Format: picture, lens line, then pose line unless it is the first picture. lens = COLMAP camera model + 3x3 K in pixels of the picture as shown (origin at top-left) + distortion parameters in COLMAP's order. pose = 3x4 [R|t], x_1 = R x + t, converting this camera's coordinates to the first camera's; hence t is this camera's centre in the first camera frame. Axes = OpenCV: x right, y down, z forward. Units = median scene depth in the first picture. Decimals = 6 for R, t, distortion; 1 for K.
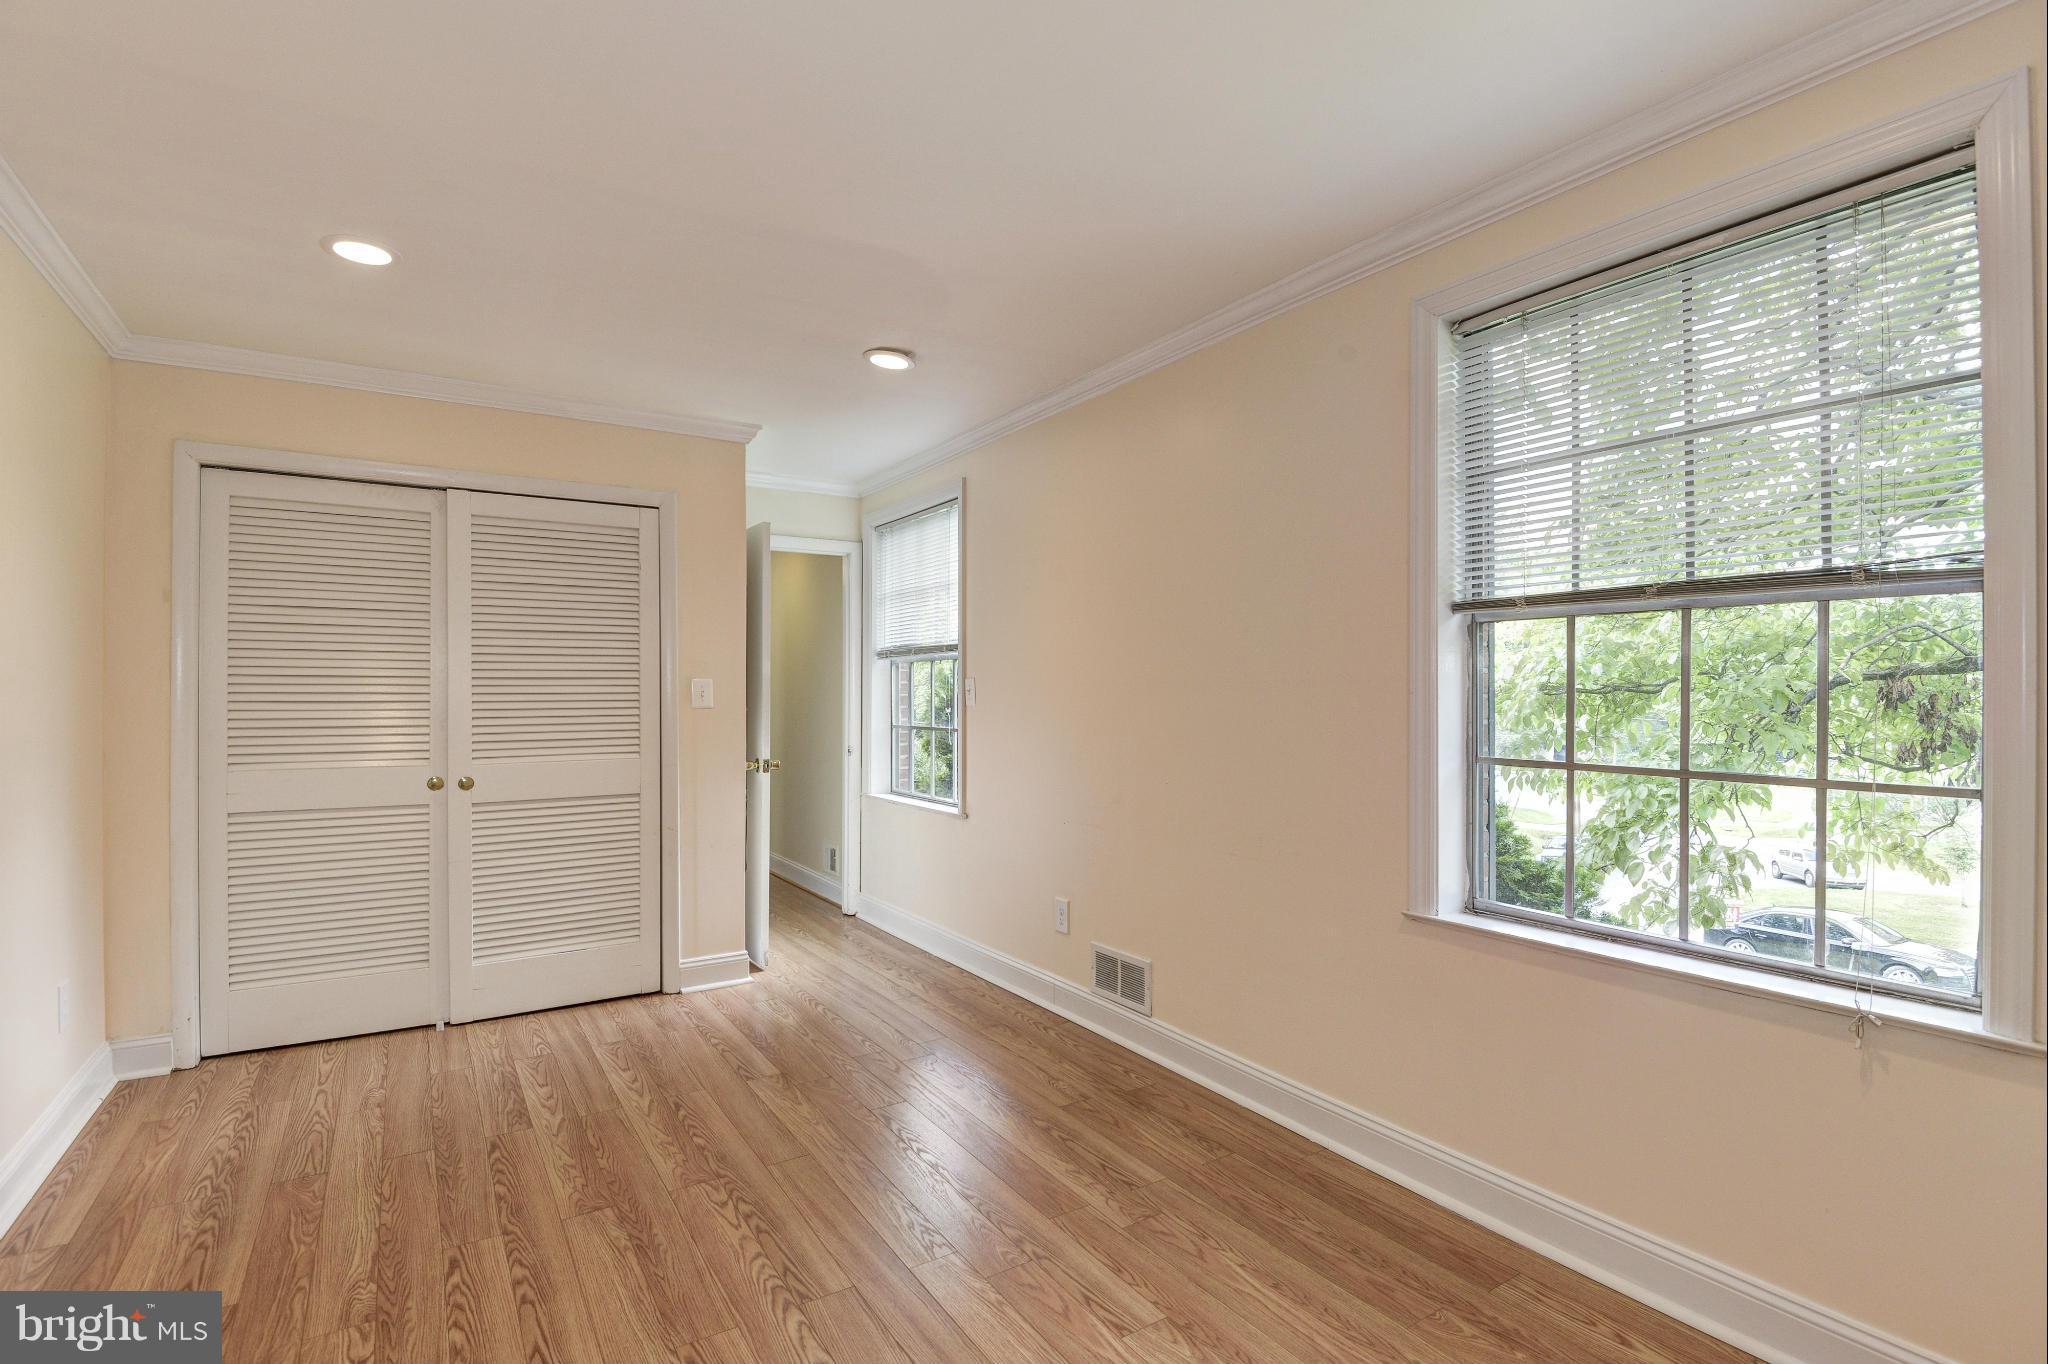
lens RADIAL K [[973.4, 0, 1031.7], [0, 973.4, 687.5], [0, 0, 1]] dist [-0.001698, -0.000712]
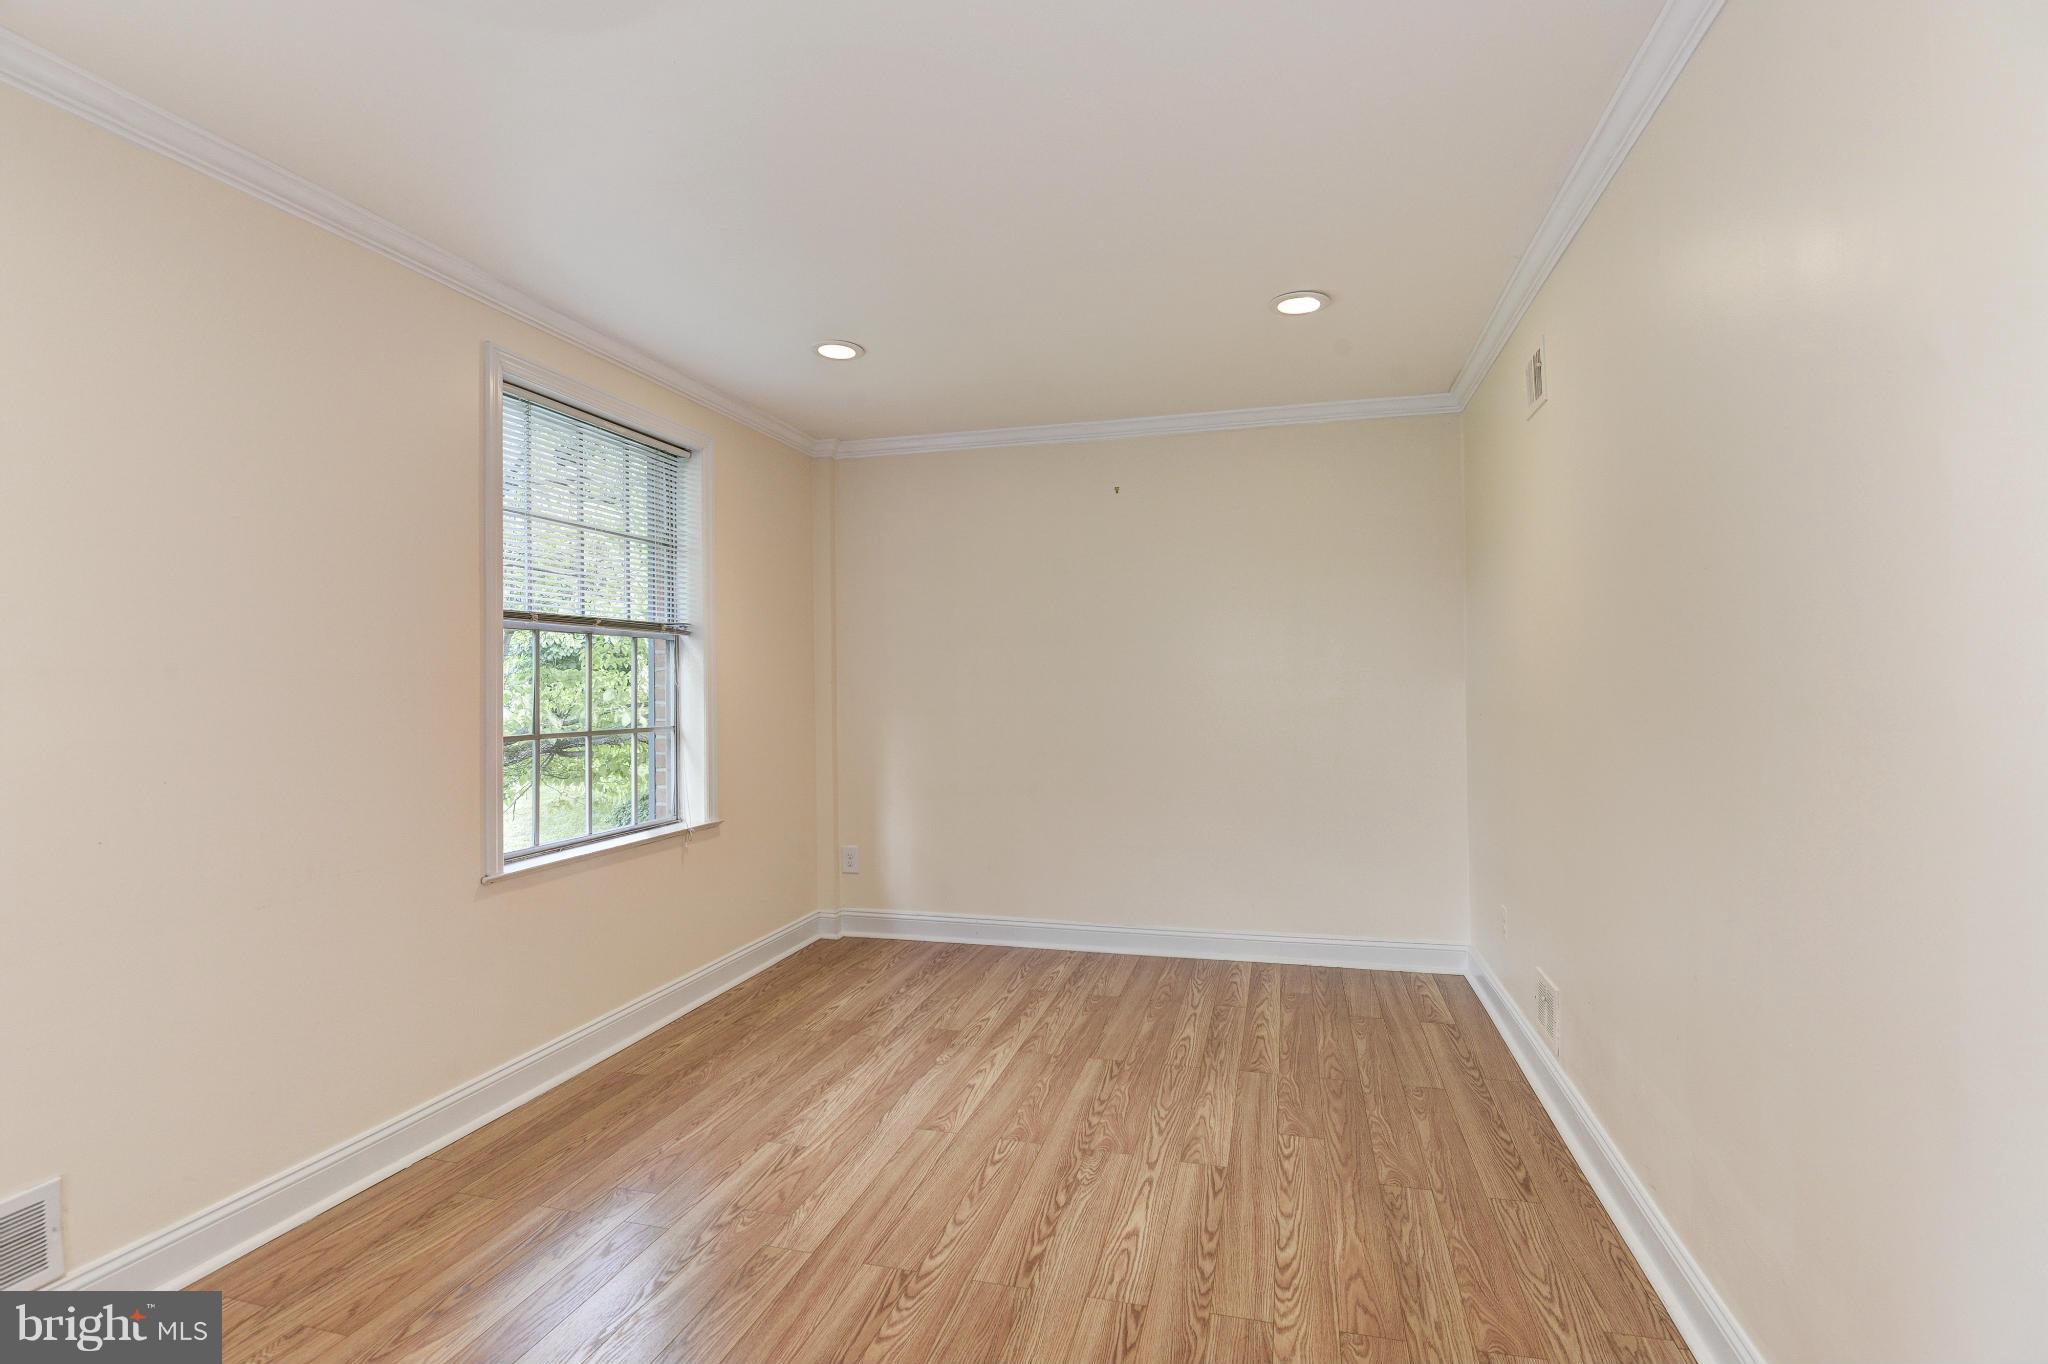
lens RADIAL K [[973.4, 0, 1031.7], [0, 973.4, 687.5], [0, 0, 1]] dist [-0.001698, -0.000712]
pose [[-0.670567, 0.009801, 0.741784, -1.046112], [0.014618, 0.999893, 0.000003, 0.021440], [-0.741705, 0.010845, -0.670638, 1.530493]]
